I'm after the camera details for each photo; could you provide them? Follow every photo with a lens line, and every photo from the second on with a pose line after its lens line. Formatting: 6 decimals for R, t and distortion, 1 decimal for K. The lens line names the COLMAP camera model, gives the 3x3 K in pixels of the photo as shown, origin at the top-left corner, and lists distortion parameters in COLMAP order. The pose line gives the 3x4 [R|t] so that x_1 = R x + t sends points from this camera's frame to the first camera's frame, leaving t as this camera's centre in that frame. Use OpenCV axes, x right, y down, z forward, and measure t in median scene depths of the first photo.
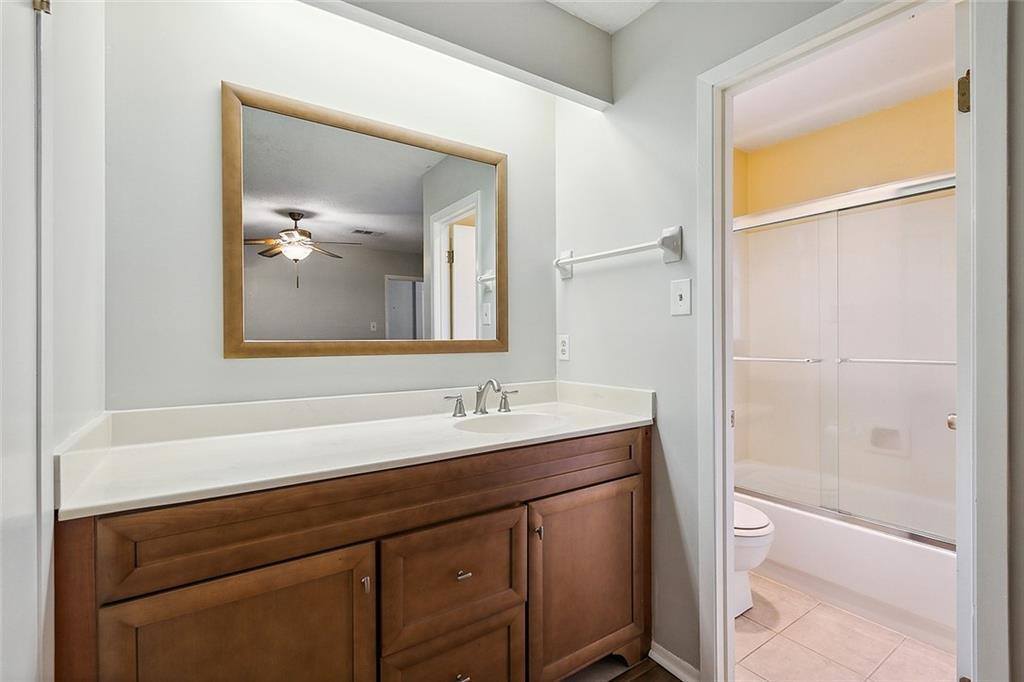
lens RADIAL K [[473.5, 0, 512.2], [0, 473.5, 341.0], [0, 0, 1]] dist [0.000249, -0.000038]
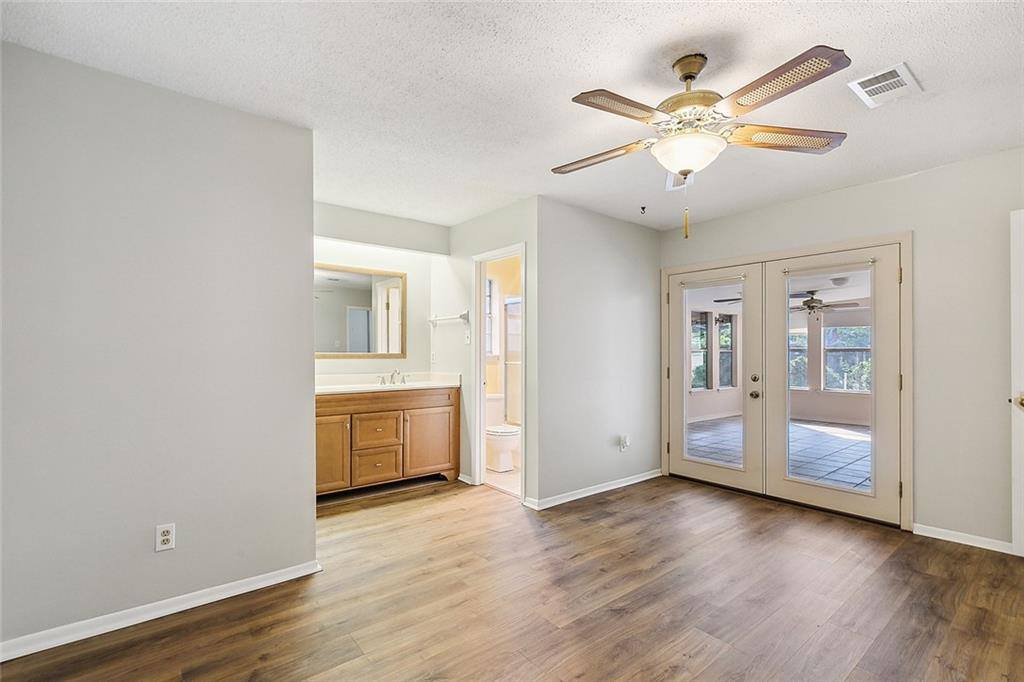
lens RADIAL K [[473.5, 0, 513.7], [0, 473.5, 341.3], [0, 0, 1]] dist [0.000249, -0.000038]
pose [[0.995945, 0.005846, 0.089771, 0.370905], [-0.003307, 0.999591, -0.028409, 0.003456], [-0.089900, 0.027997, 0.995557, -1.638040]]
